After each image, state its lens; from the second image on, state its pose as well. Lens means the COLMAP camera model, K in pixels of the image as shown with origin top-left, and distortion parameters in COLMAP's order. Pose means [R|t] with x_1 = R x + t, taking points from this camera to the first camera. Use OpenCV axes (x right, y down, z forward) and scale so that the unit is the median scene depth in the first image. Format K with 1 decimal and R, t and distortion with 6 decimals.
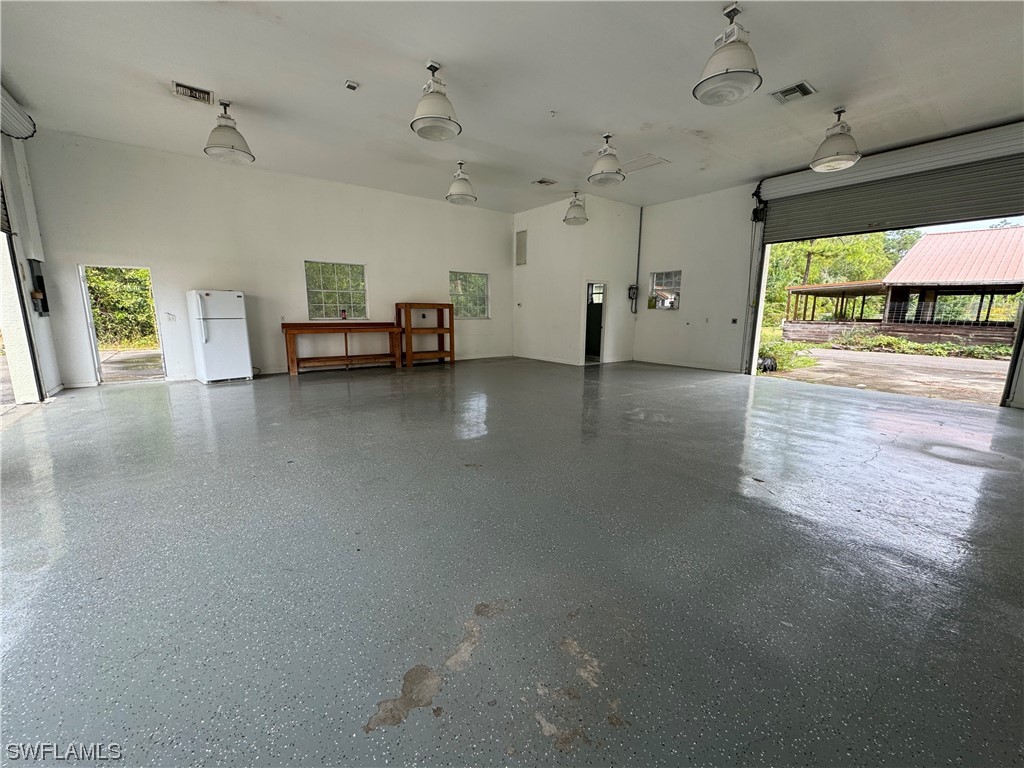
lens RADIAL K [[408.2, 0, 512.0], [0, 408.2, 384.0], [0, 0, 1]] dist [0.000113, 0.000005]
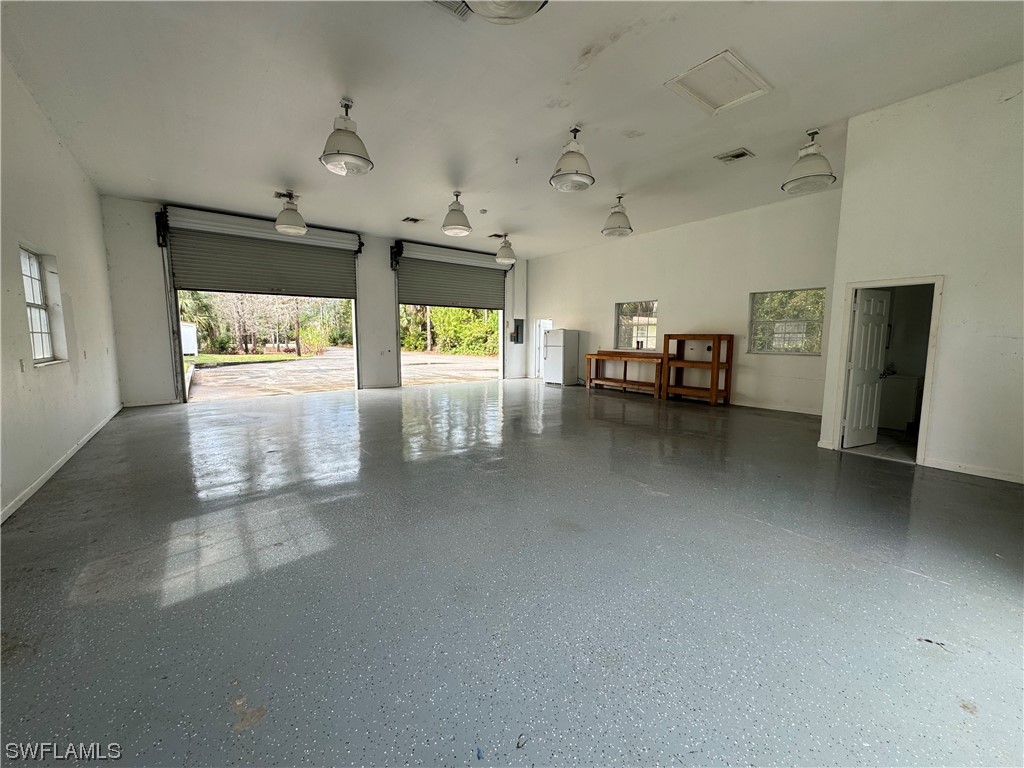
lens RADIAL K [[408.2, 0, 512.0], [0, 408.2, 384.0], [0, 0, 1]] dist [0.000113, 0.000005]
pose [[0.002011, 0.113691, -0.993514, 0.732198], [-0.171810, 0.978782, 0.111657, -0.126130], [0.985128, 0.170471, 0.021501, 0.624698]]
